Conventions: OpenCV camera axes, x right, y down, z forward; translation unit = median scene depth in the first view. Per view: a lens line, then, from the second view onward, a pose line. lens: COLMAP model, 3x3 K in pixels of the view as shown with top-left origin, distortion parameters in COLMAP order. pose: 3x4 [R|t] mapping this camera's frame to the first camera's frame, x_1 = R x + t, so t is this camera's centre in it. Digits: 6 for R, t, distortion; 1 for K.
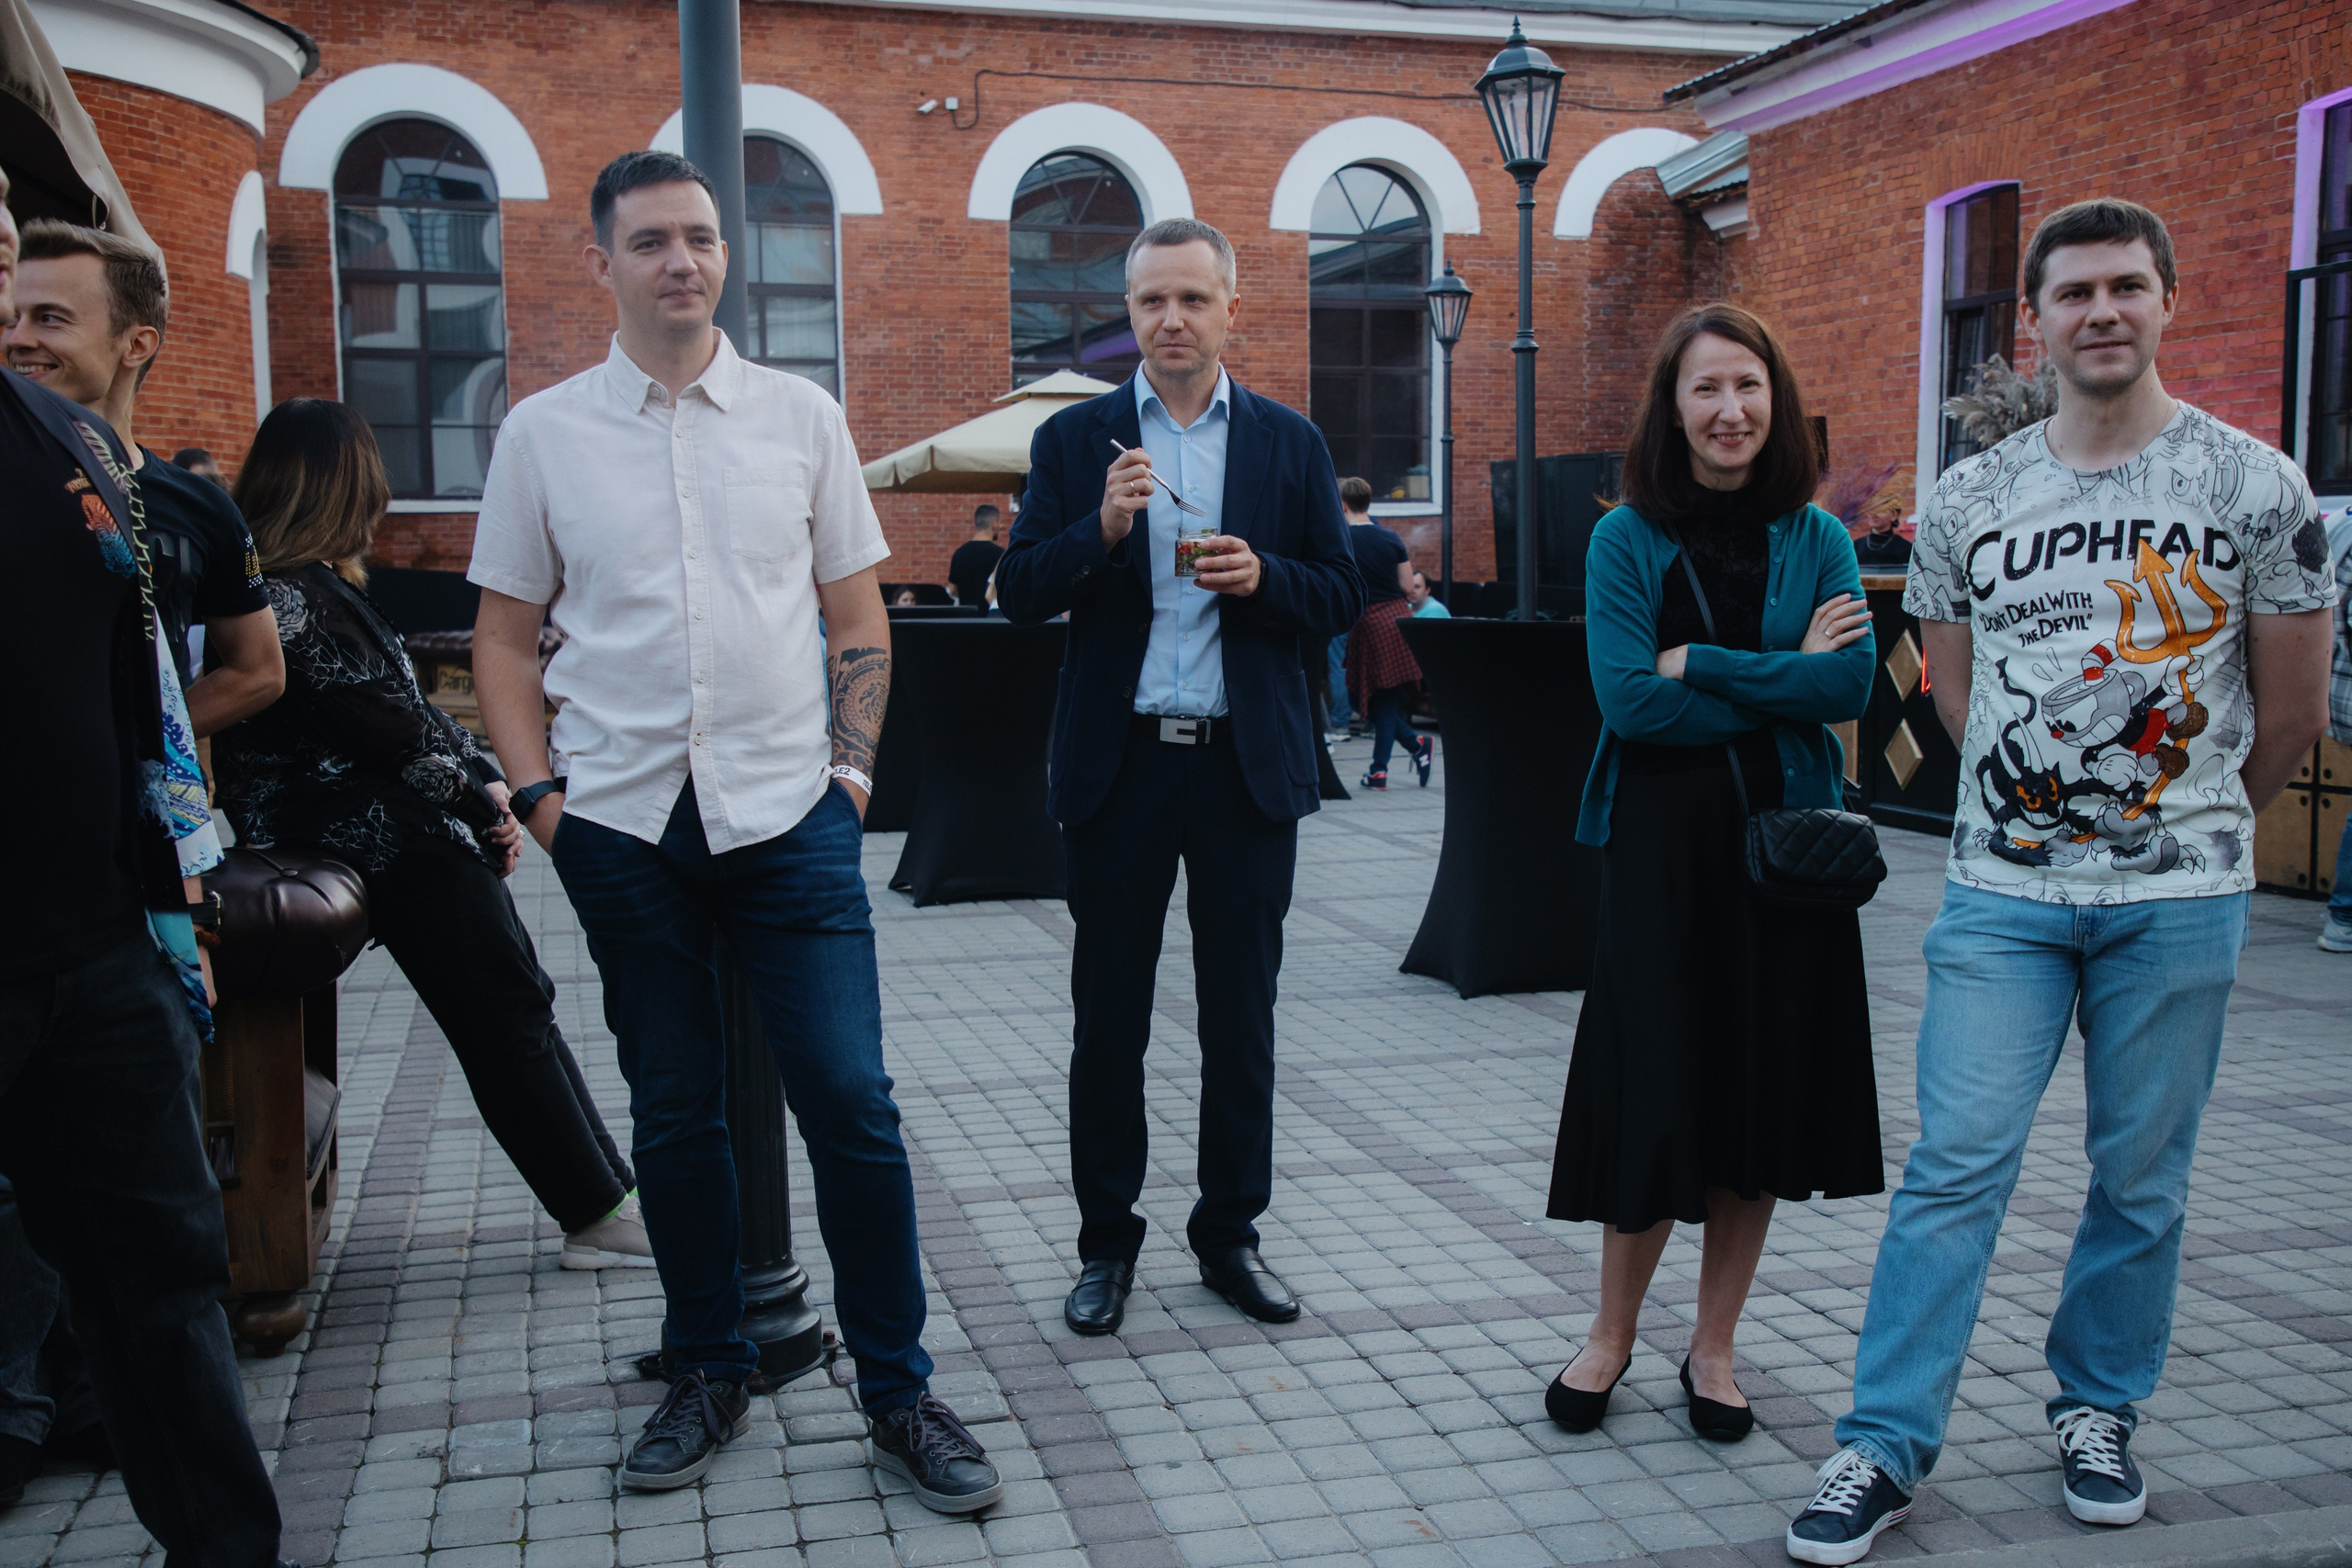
lens RADIAL K [[2375.7, 0, 1279.7], [0, 2375.7, 795.8], [0, 0, 1]] dist [0.057535, 0.000000]
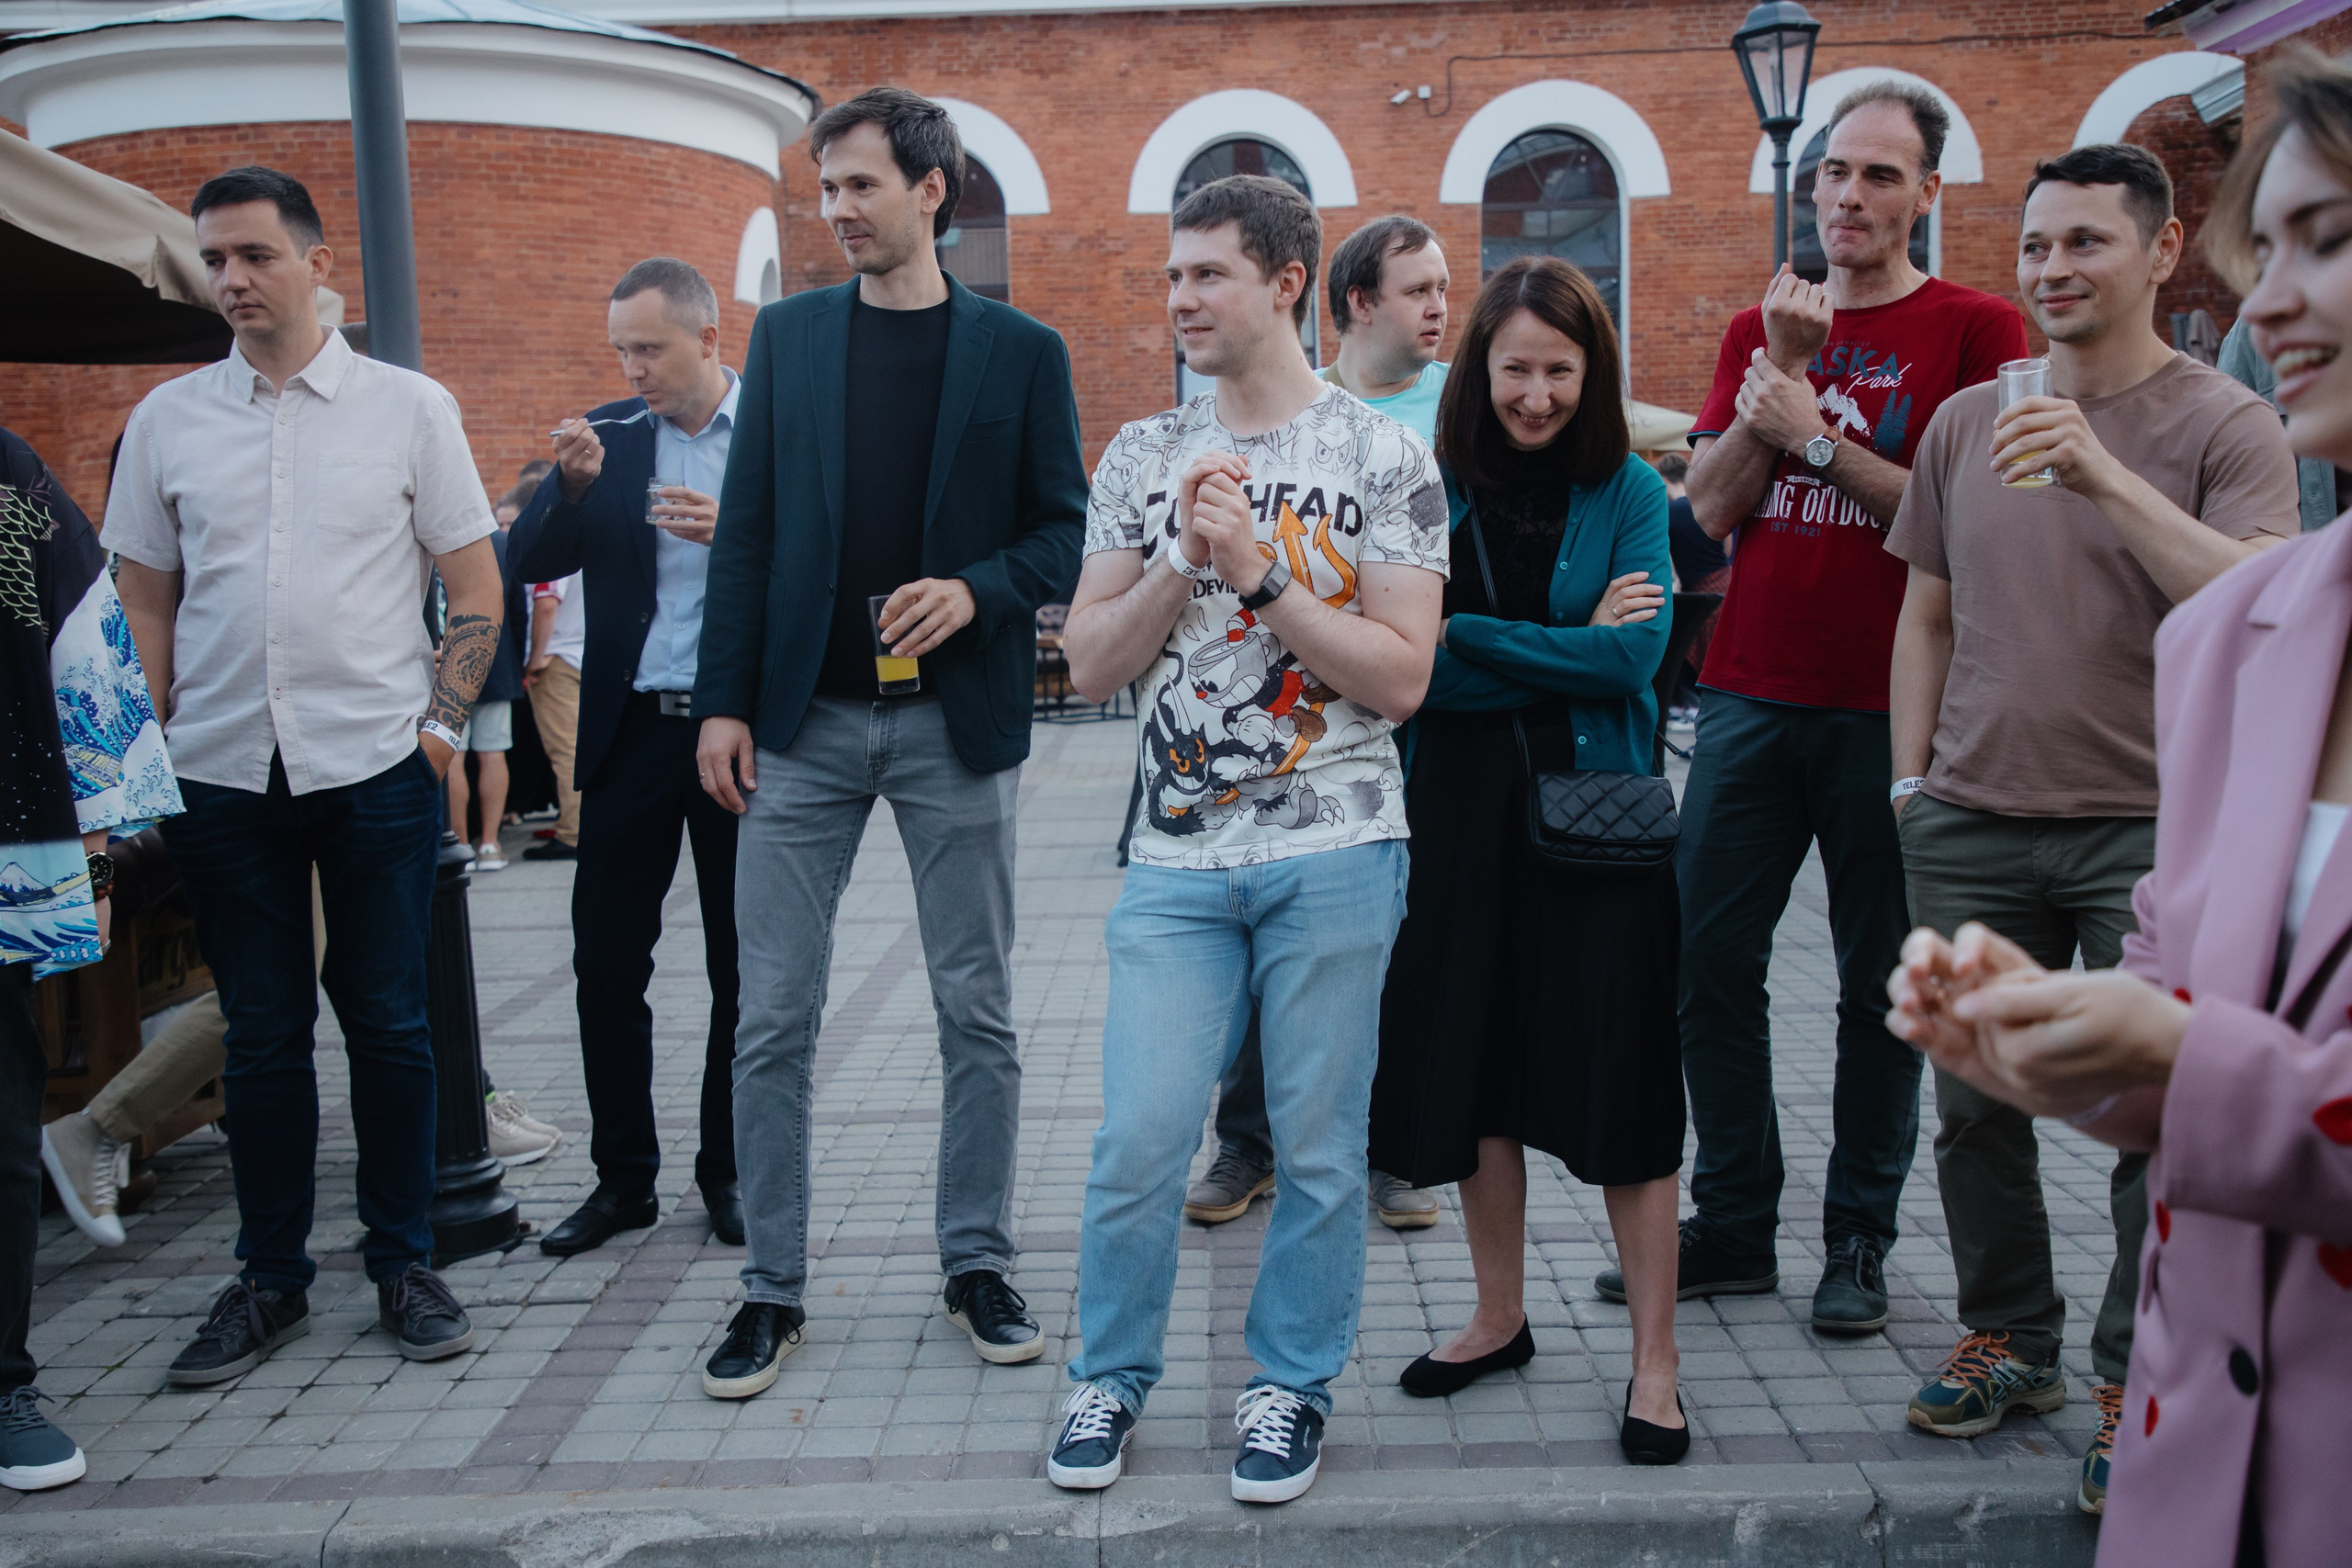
lens RADIAL K [[2375.7, 0, 1176.9], [0, 2375.7, 782.4], [0, 0, 1]] dist [0.057535, 0.000000]
pose [[0.943736, 0.018134, -0.330202, 0.108844], [-0.017406, 0.999835, 0.005162, 0.001177], [0.330241, 0.000876, 0.943896, 0.004925]]
